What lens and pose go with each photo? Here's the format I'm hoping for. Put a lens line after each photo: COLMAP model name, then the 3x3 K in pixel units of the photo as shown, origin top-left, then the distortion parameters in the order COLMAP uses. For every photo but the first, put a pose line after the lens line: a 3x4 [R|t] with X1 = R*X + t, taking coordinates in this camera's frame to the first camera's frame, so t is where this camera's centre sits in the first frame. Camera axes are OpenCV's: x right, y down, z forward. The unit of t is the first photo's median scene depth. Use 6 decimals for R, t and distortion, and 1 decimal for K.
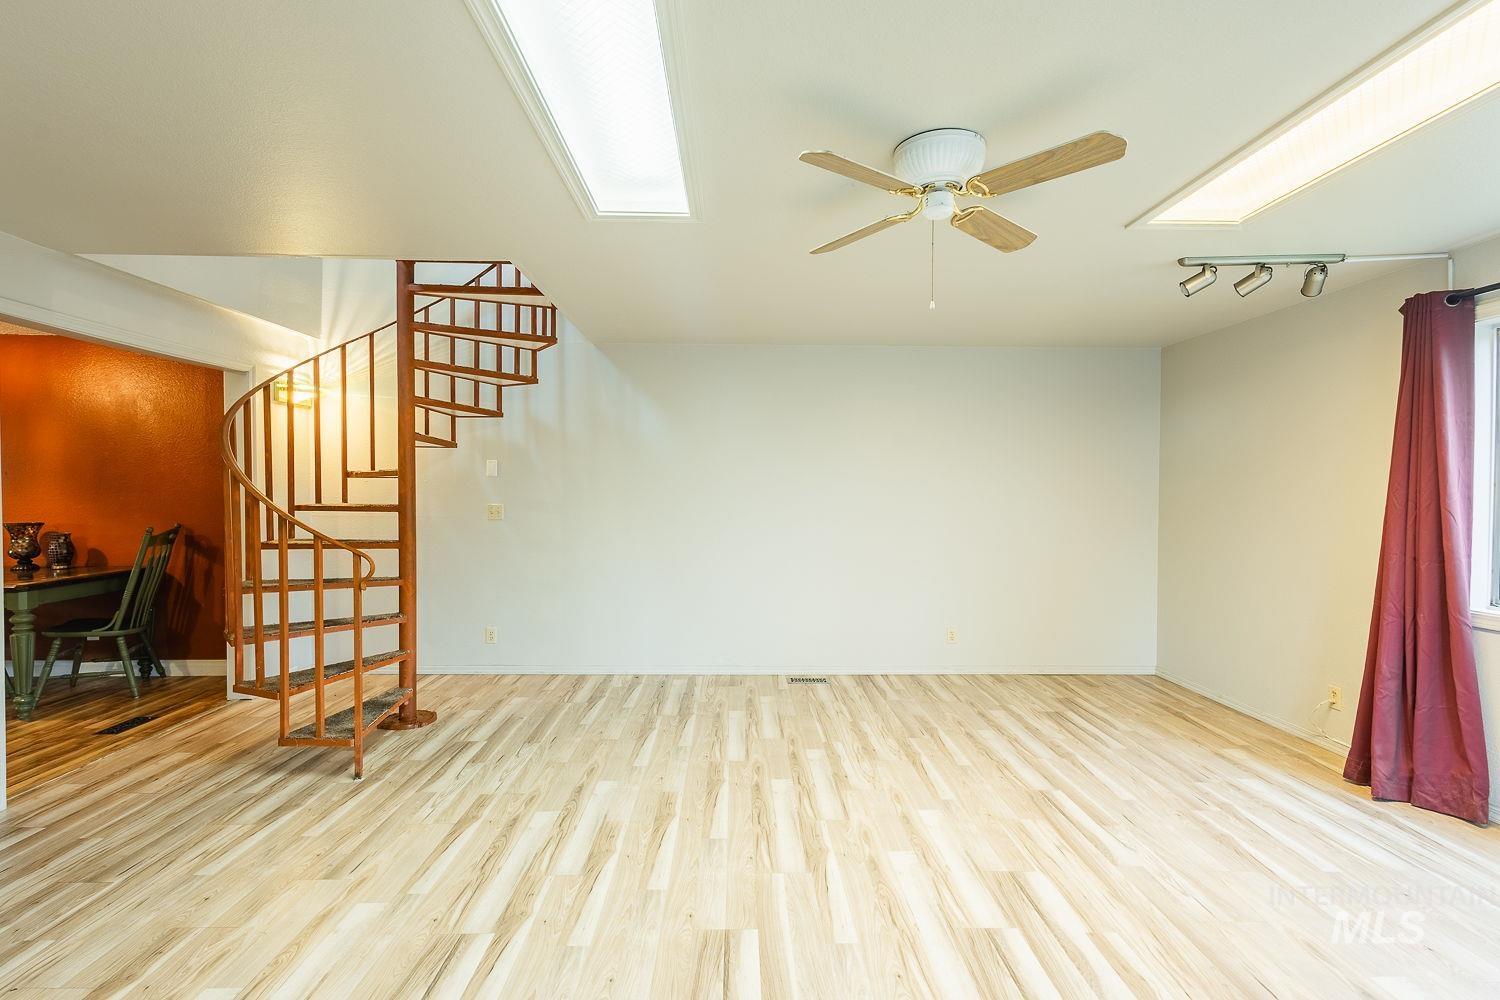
lens RADIAL K [[699.1, 0, 750.0], [0, 699.1, 500.0], [0, 0, 1]] dist [0.007126, -0.000231]
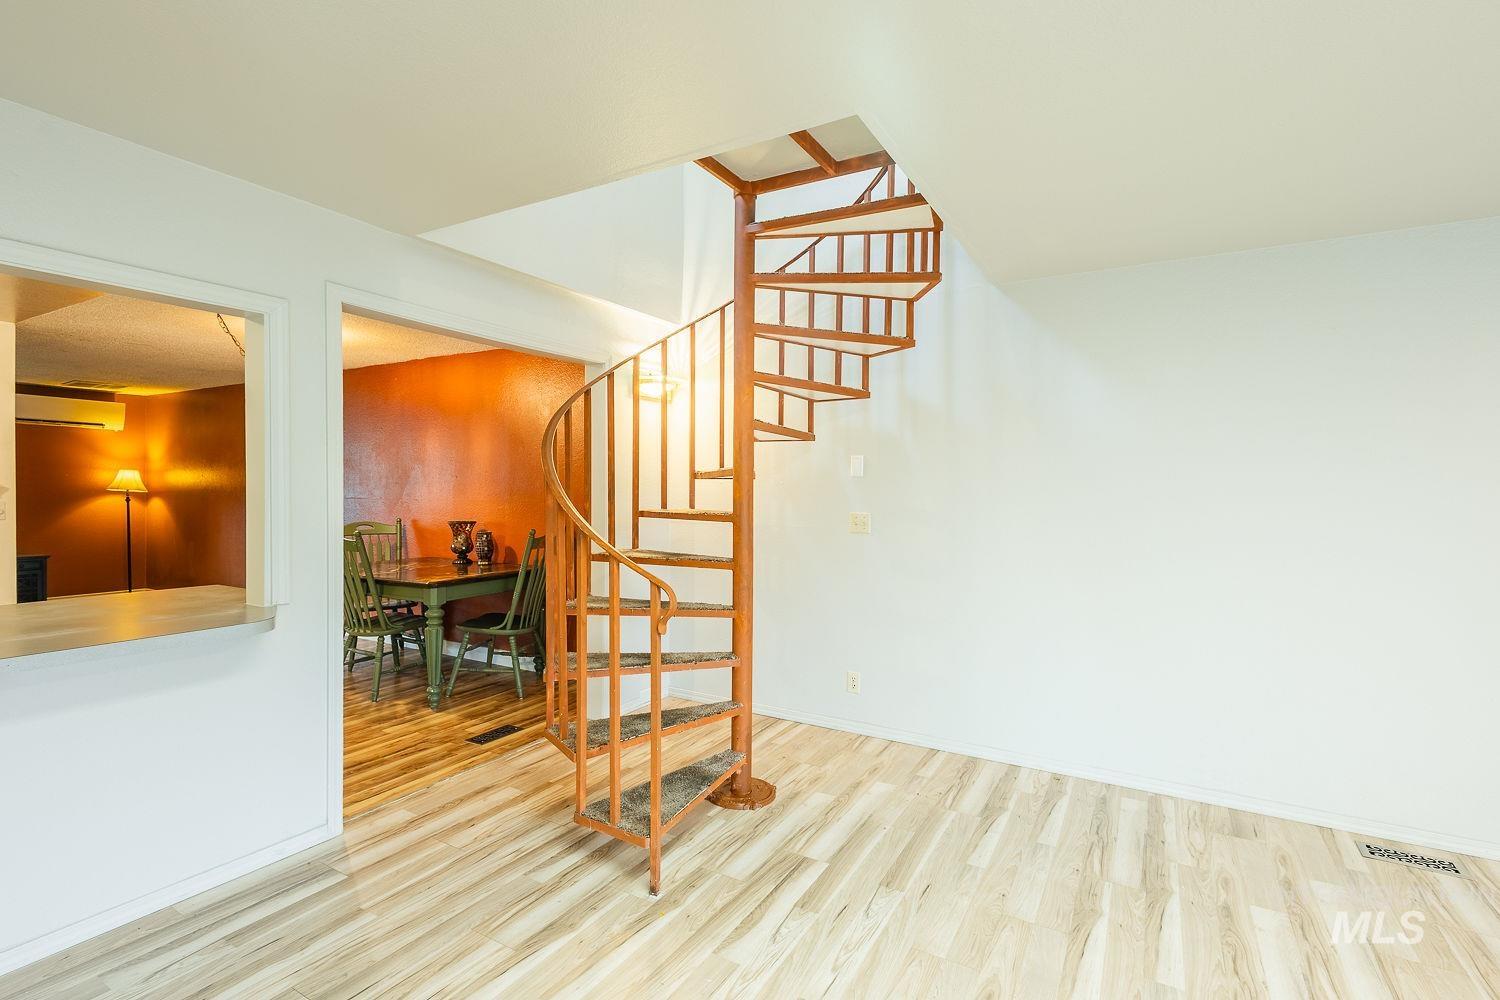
lens RADIAL K [[687.9, 0, 750.0], [0, 687.9, 500.0], [0, 0, 1]] dist [0.002695, -0.001185]
pose [[0.850605, 0.011025, -0.525689, -0.086345], [-0.013322, 0.999911, -0.000585, -0.007421], [0.525636, 0.007501, 0.850677, 0.360454]]
